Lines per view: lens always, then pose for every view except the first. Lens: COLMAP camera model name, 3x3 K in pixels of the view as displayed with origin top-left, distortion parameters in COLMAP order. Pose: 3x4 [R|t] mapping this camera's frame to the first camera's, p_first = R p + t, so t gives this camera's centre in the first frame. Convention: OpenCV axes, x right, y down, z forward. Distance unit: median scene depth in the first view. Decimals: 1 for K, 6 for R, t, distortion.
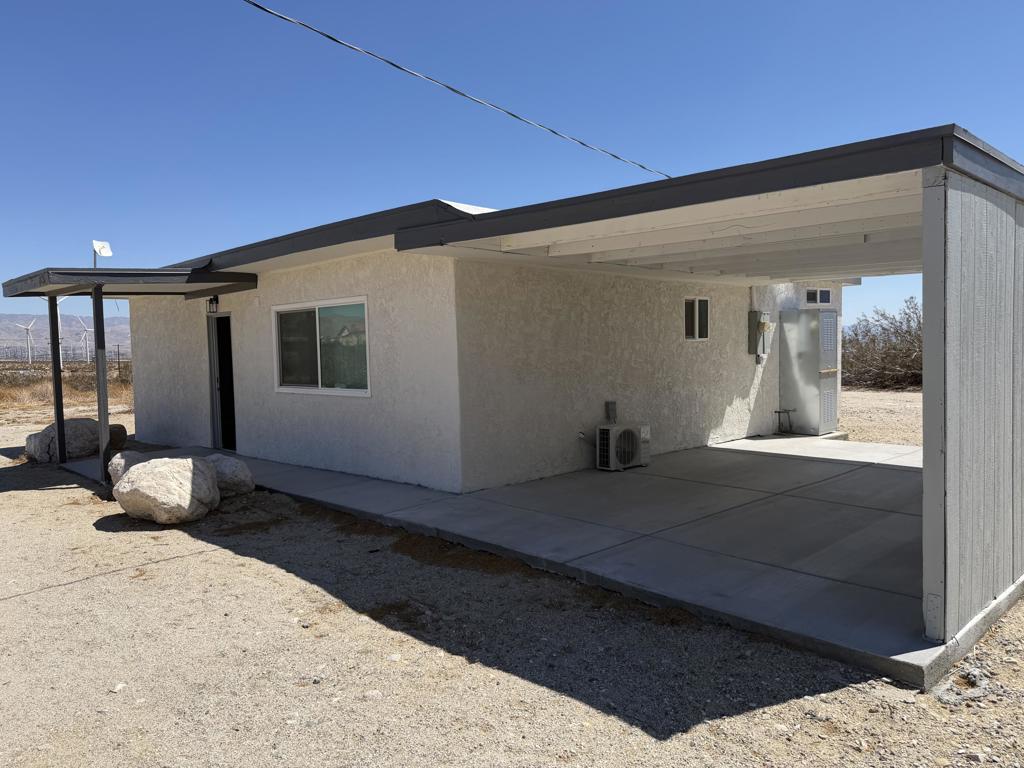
lens RADIAL K [[725.2, 0, 511.7], [0, 725.2, 381.0], [0, 0, 1]] dist [0.038979, -0.049094]
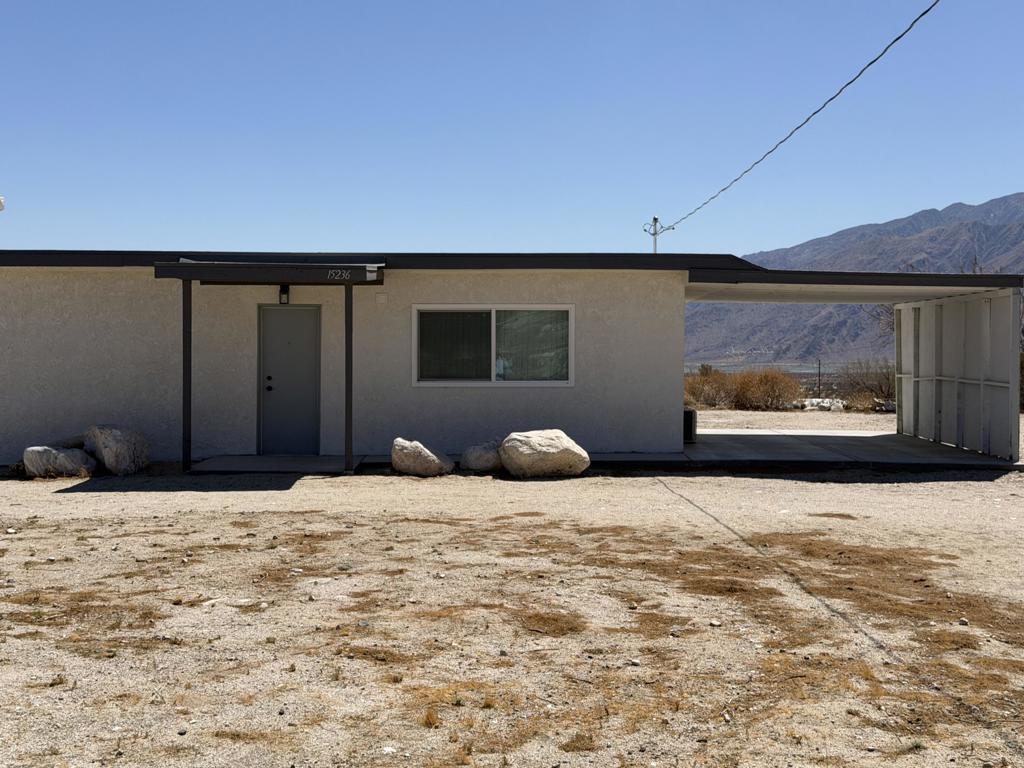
lens RADIAL K [[1457.9, 0, 513.7], [0, 1457.9, 377.3], [0, 0, 1]] dist [0.129540, 0.000000]
pose [[0.693834, 0.007028, 0.720101, -2.017071], [0.017296, 0.999501, -0.026420, 0.068958], [-0.719927, 0.030787, 0.693366, -0.633568]]
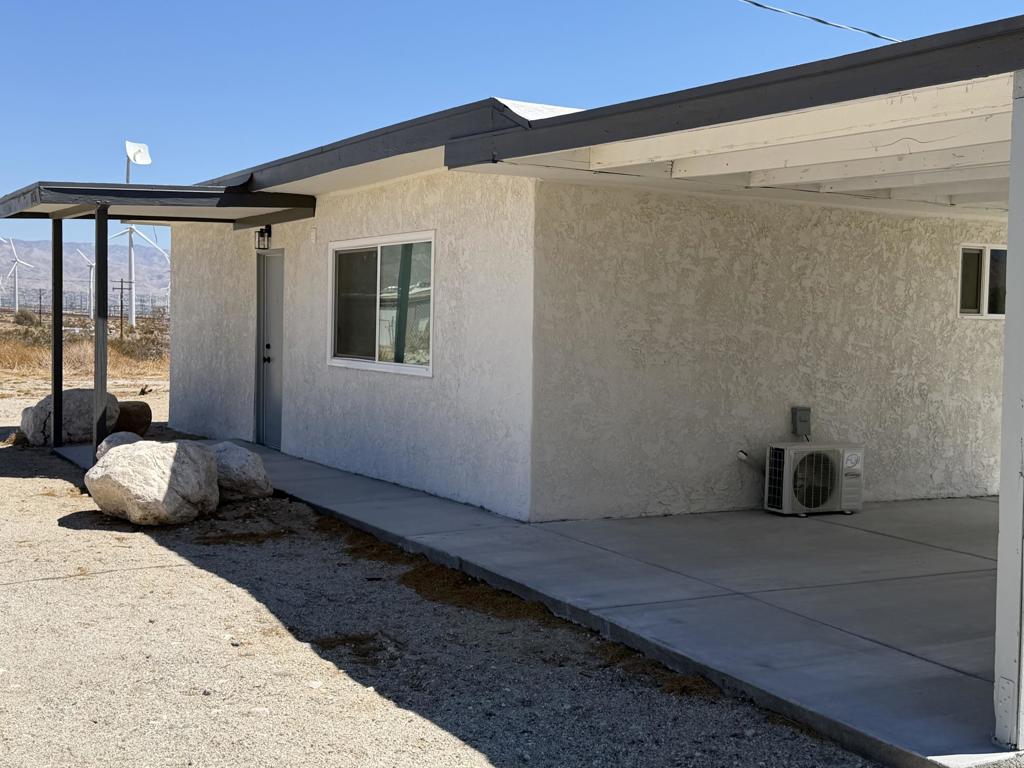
lens RADIAL K [[1253.7, 0, 498.1], [0, 1253.7, 382.0], [0, 0, 1]] dist [0.093078, 0.000000]
pose [[0.961364, 0.057639, -0.269179, 0.184613], [-0.056923, 0.998324, 0.010473, 0.010541], [0.269332, 0.005254, 0.963033, -0.133529]]
